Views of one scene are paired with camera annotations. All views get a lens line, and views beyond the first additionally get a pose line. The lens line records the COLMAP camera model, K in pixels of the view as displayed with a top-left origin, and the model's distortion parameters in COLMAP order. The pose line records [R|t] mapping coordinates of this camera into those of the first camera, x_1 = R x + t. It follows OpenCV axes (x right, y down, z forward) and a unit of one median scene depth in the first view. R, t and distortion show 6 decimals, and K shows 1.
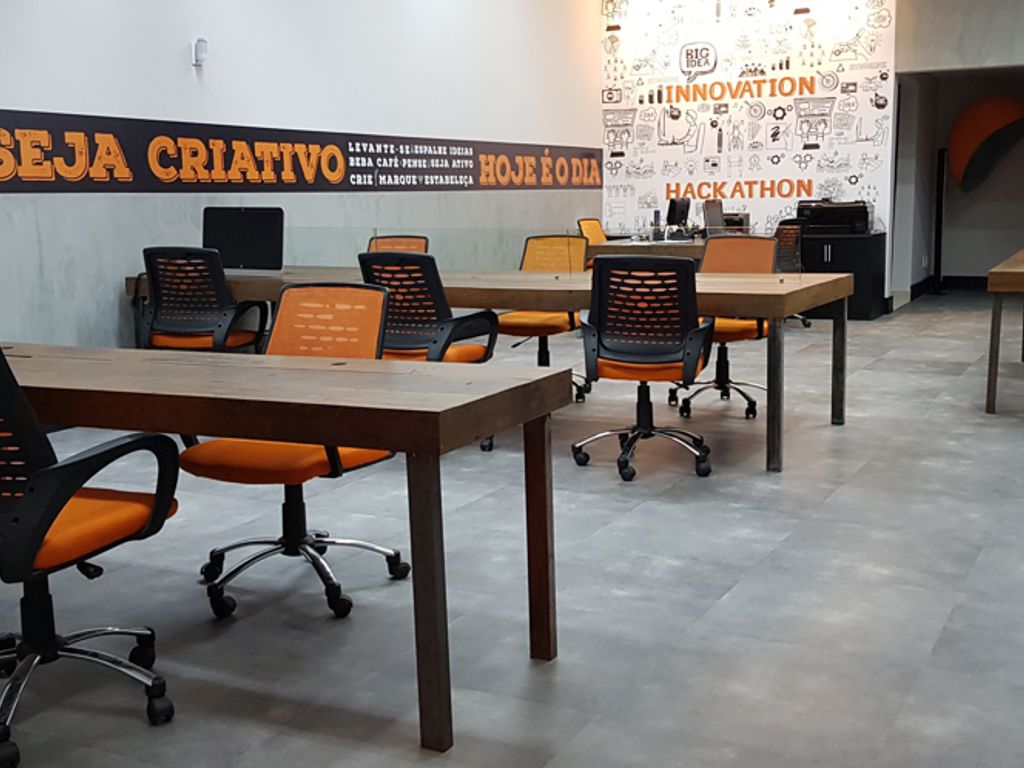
lens RADIAL K [[1325.1, 0, 512.0], [0, 1325.1, 384.0], [0, 0, 1]] dist [0.155520, -0.321579]
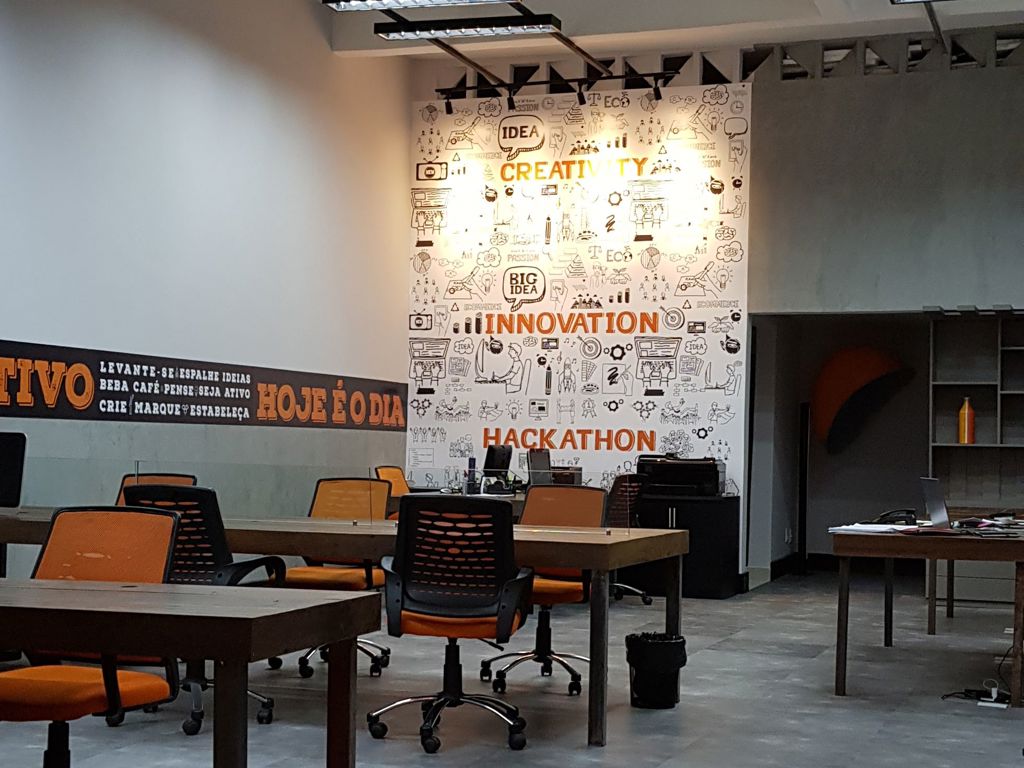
lens RADIAL K [[1325.1, 0, 512.0], [0, 1325.1, 384.0], [0, 0, 1]] dist [0.155520, -0.321579]
pose [[0.989835, 0.040515, 0.136326, 0.017571], [-0.017547, 0.986031, -0.165633, -0.036971], [-0.141132, 0.161558, 0.976719, 0.168849]]
